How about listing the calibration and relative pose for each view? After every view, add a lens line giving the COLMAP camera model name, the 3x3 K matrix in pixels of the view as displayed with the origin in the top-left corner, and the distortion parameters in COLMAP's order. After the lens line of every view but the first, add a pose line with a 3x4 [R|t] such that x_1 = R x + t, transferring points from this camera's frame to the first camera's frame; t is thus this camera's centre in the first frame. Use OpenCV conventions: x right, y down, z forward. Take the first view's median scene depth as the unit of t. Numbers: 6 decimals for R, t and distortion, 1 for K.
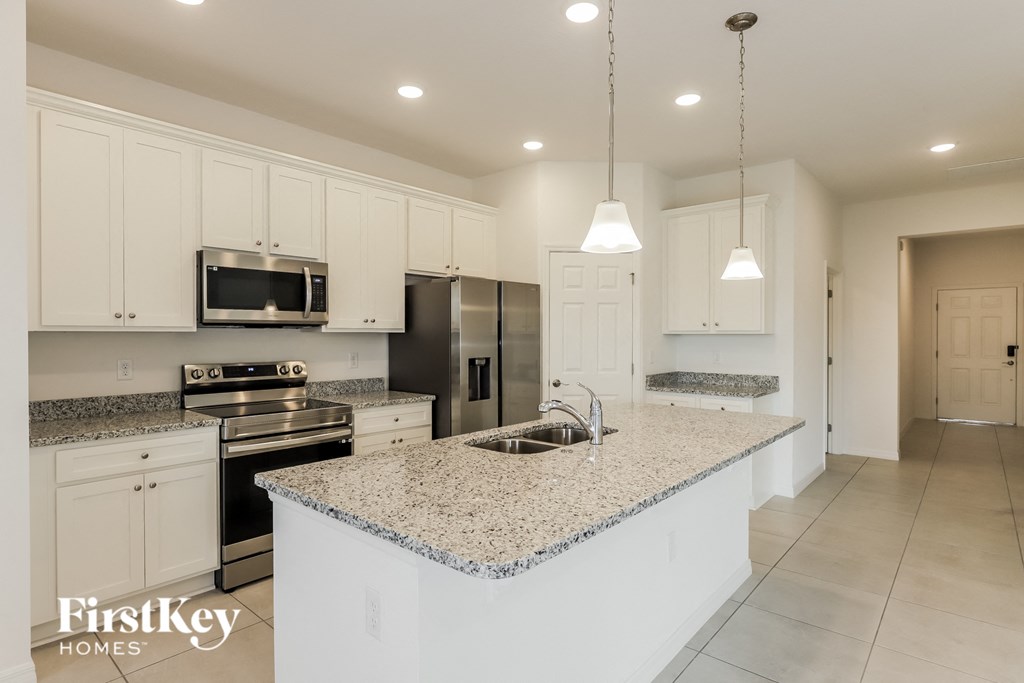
lens RADIAL K [[539.1, 0, 512.0], [0, 539.1, 341.5], [0, 0, 1]] dist [-0.002378, 0.000497]
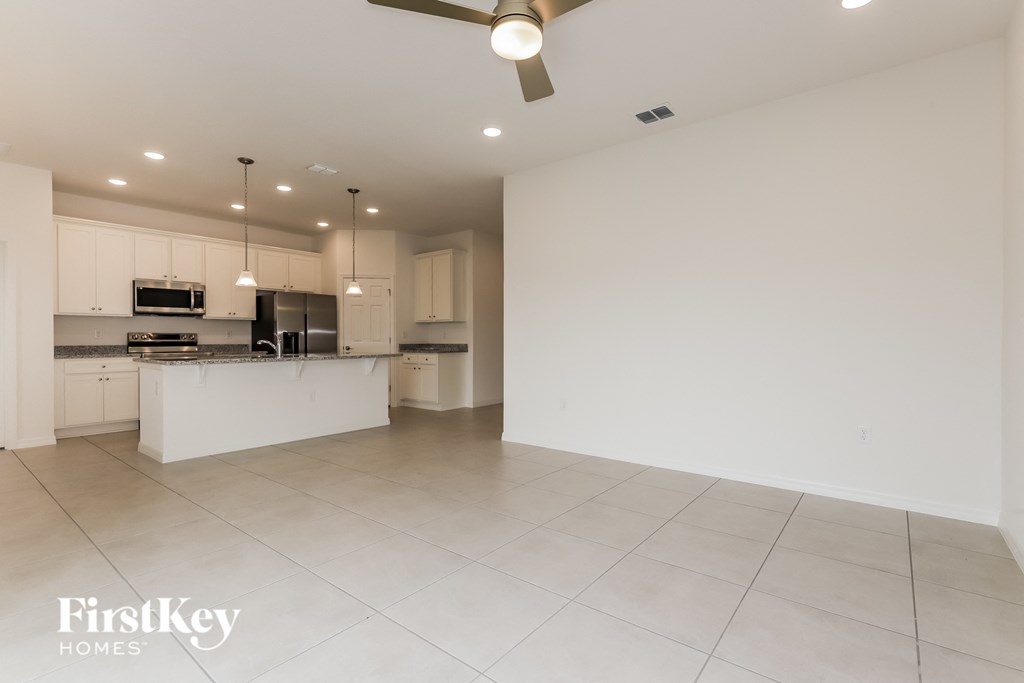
lens RADIAL K [[480.0, 0, 521.7], [0, 480.0, 340.5], [0, 0, 1]] dist [0.000863, 0.000489]
pose [[0.998788, -0.003228, 0.049116, 0.798595], [0.003710, 0.999946, -0.009725, 0.091788], [-0.049082, 0.009896, 0.998746, -0.915639]]
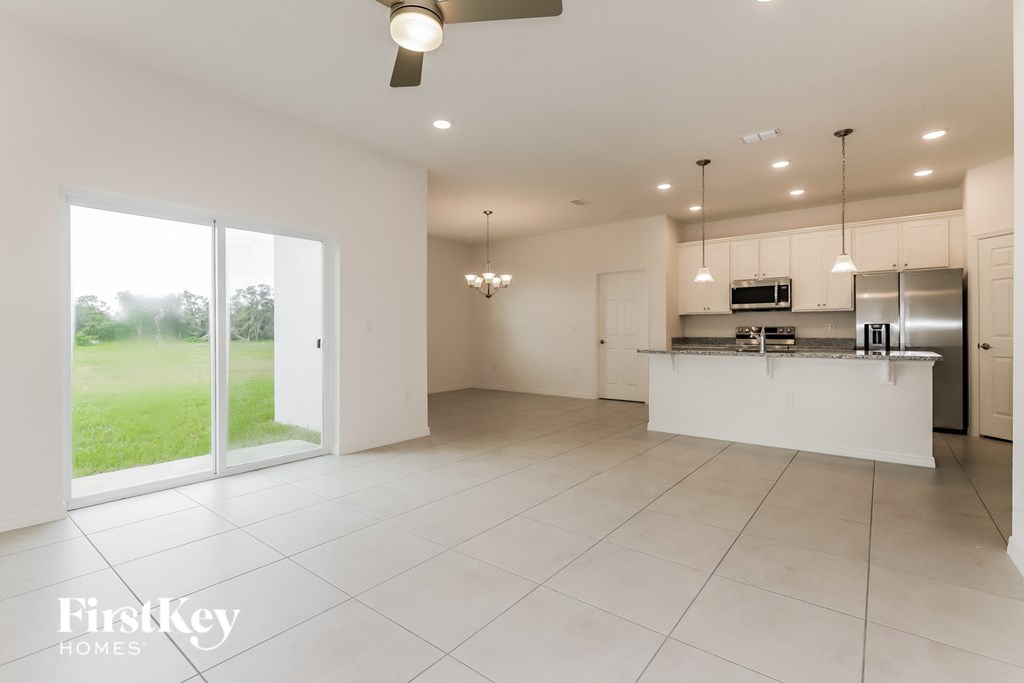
lens RADIAL K [[472.8, 0, 506.3], [0, 472.8, 332.8], [0, 0, 1]] dist [-0.000046, 0.000275]
pose [[0.037865, -0.001433, -0.999282, 1.464720], [-0.012236, 0.999923, -0.001897, 0.082254], [0.999208, 0.012299, 0.037844, -0.157097]]
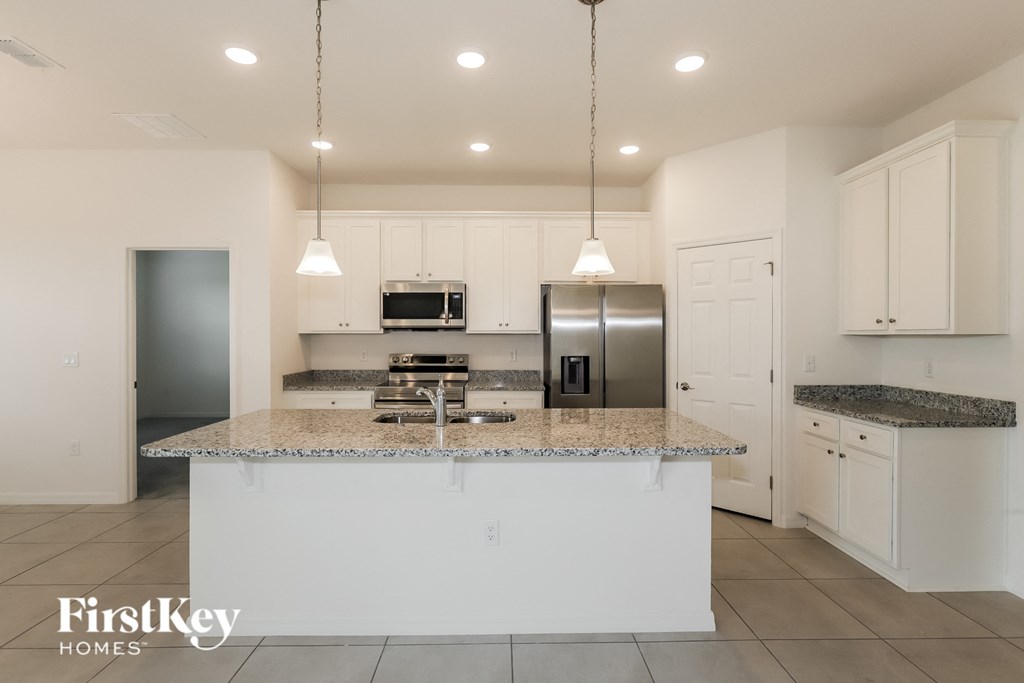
lens RADIAL K [[501.5, 0, 514.2], [0, 501.5, 338.6], [0, 0, 1]] dist [-0.001120, 0.000240]
pose [[0.671815, 0.003798, -0.740709, 0.709152], [-0.010904, 0.999929, -0.004763, 0.000515], [0.740639, 0.011277, 0.671809, 0.241236]]
